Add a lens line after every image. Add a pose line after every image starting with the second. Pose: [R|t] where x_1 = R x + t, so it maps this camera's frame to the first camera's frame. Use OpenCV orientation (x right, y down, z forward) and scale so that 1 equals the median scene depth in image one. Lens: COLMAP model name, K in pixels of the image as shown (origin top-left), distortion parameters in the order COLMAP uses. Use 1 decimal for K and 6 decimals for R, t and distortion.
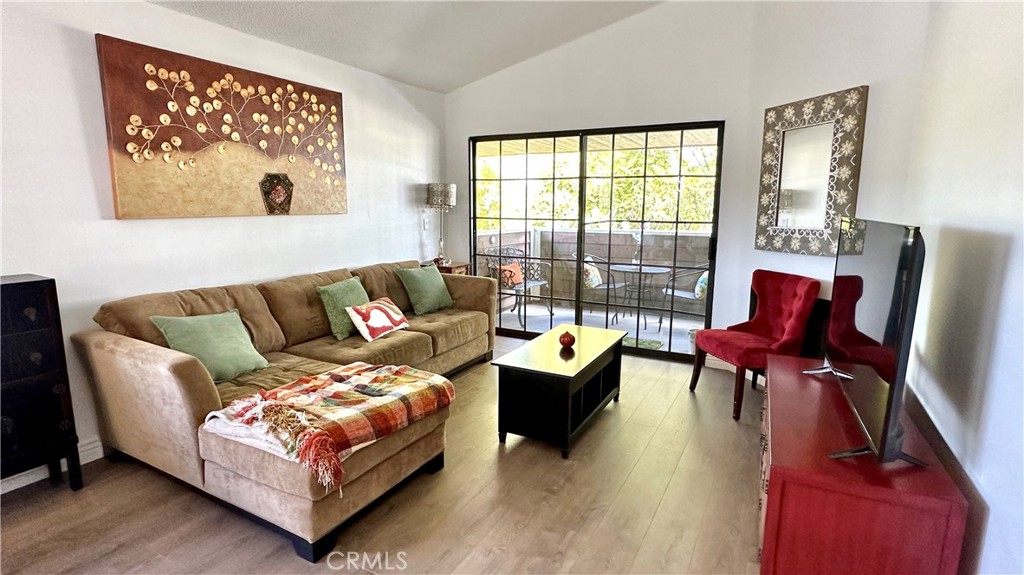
lens RADIAL K [[516.8, 0, 511.6], [0, 516.8, 292.2], [0, 0, 1]] dist [-0.006581, 0.001783]
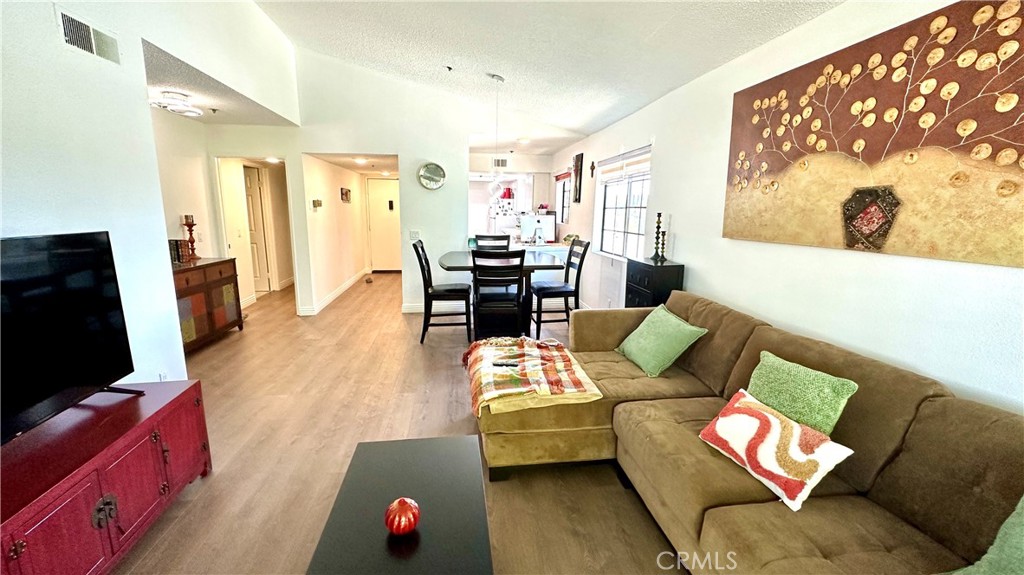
lens RADIAL K [[409.3, 0, 511.4], [0, 409.3, 286.2], [0, 0, 1]] dist [-0.003498, 0.000549]
pose [[-0.806886, 0.092403, -0.583435, 0.217122], [-0.119190, 0.941907, 0.314015, -0.230038], [0.578557, 0.322914, -0.748998, 1.213792]]
